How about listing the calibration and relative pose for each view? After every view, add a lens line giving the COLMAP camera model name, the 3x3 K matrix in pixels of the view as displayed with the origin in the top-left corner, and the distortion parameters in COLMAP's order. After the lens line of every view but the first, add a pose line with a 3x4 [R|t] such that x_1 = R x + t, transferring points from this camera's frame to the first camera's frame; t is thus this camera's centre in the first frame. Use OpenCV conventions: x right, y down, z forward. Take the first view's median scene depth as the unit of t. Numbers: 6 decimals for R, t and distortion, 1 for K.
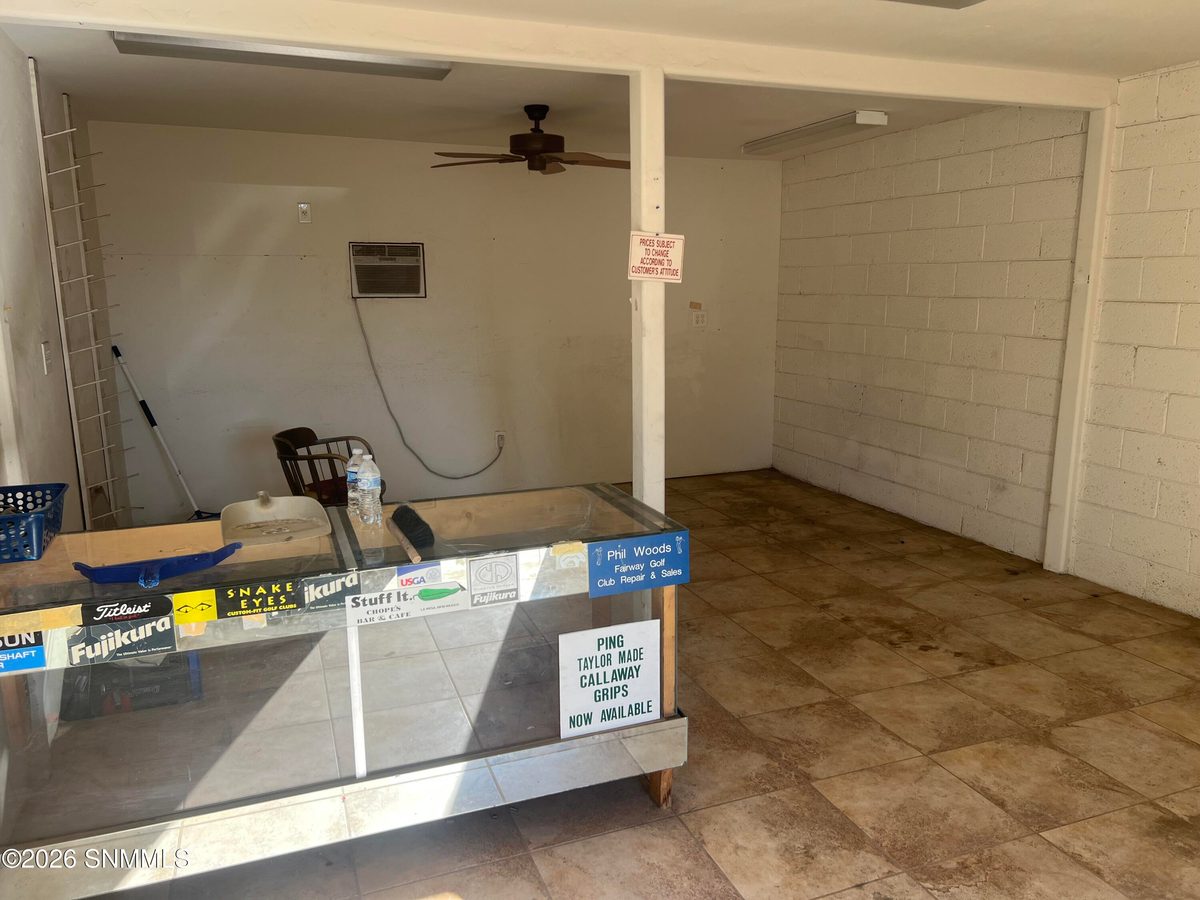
lens RADIAL K [[935.6, 0, 605.6], [0, 935.6, 452.6], [0, 0, 1]] dist [0.071652, -0.082761]
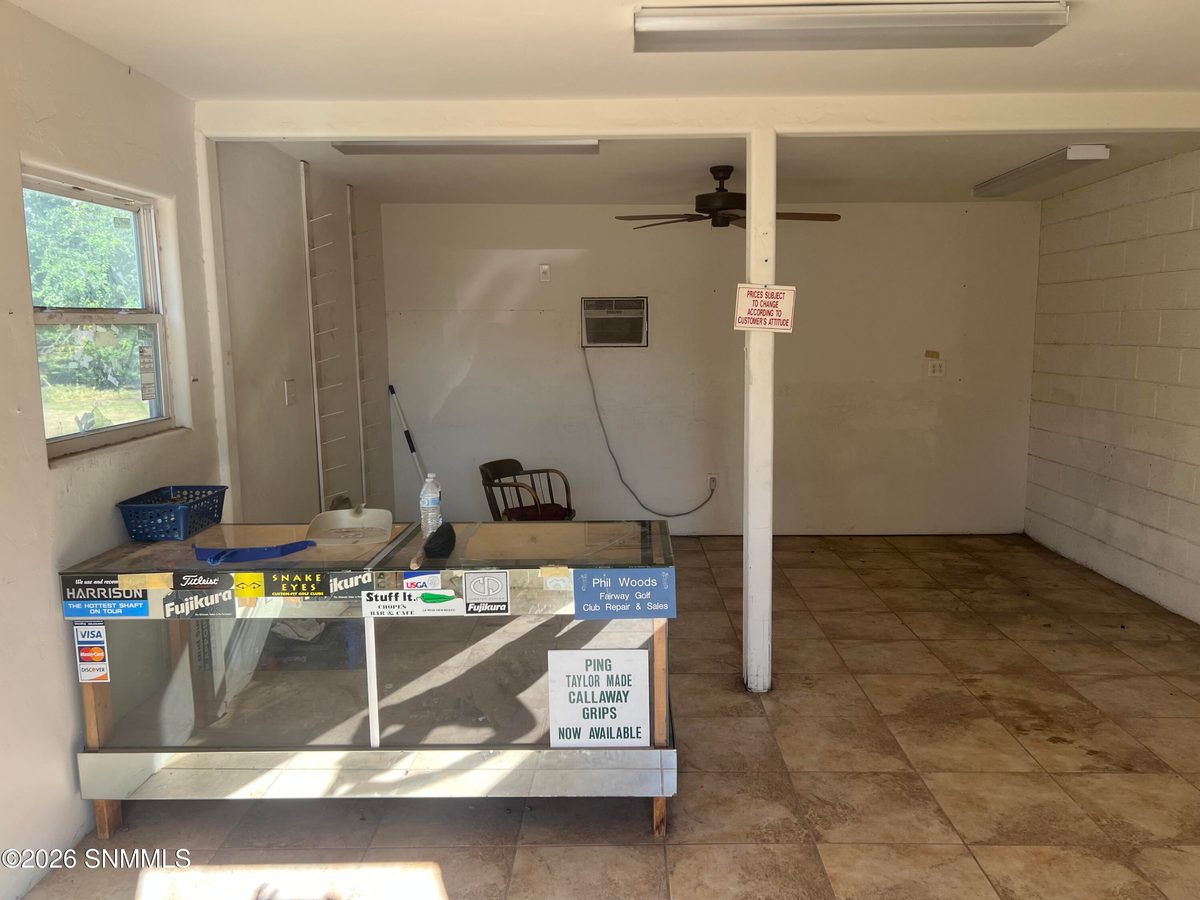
lens RADIAL K [[935.6, 0, 605.6], [0, 935.6, 452.6], [0, 0, 1]] dist [0.071652, -0.082761]
pose [[0.920417, 0.048524, -0.387914, 0.365506], [-0.068004, 0.997012, -0.036640, -0.001420], [0.384977, 0.060104, 0.920967, -0.004112]]
